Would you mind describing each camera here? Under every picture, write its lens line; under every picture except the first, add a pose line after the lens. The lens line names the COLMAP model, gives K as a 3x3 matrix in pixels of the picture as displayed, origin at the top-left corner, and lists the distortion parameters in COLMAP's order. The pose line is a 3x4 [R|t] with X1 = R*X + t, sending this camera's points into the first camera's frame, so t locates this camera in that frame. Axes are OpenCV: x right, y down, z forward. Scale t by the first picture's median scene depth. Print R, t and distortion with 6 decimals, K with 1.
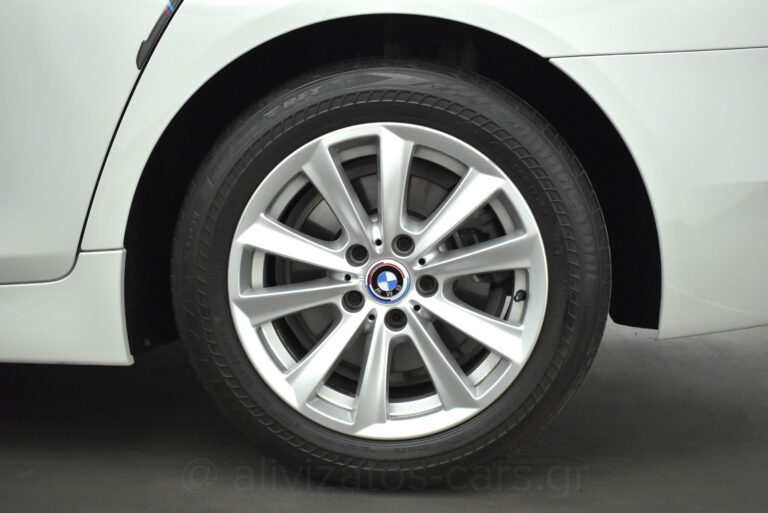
lens RADIAL K [[745.0, 0, 386.7], [0, 745.0, 262.8], [0, 0, 1]] dist [-0.019107, 0.000000]
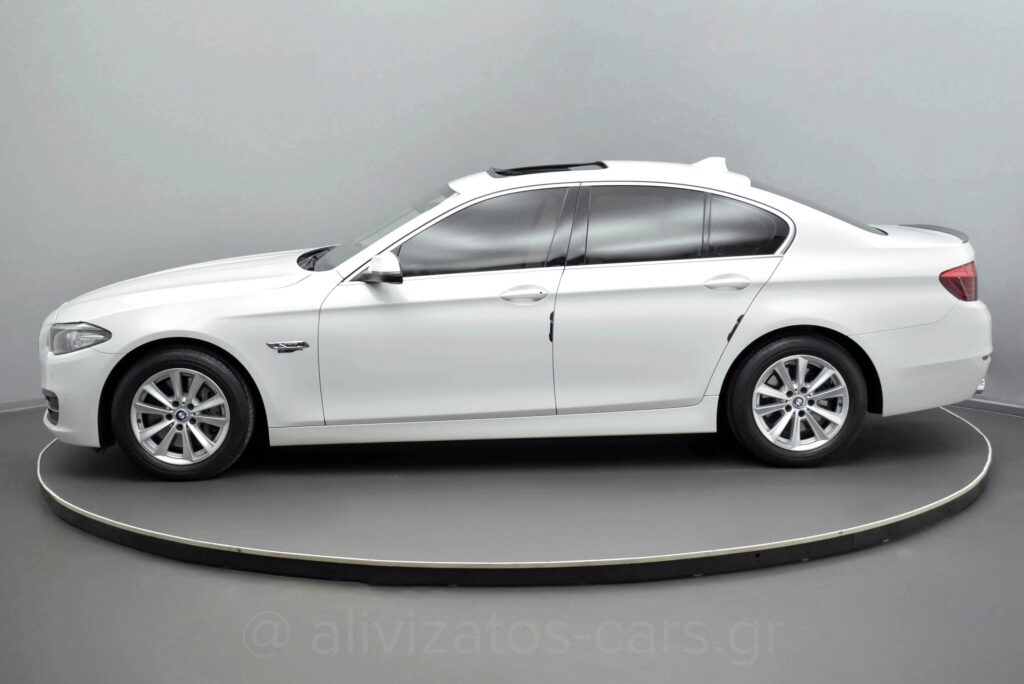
lens RADIAL K [[1612.1, 0, 505.2], [0, 1612.1, 337.6], [0, 0, 1]] dist [-0.102100, 0.000000]
pose [[0.994724, -0.031834, 0.097519, -1.936040], [0.032172, 0.999481, -0.001898, -0.281700], [-0.097407, 0.005025, 0.995232, -5.798207]]
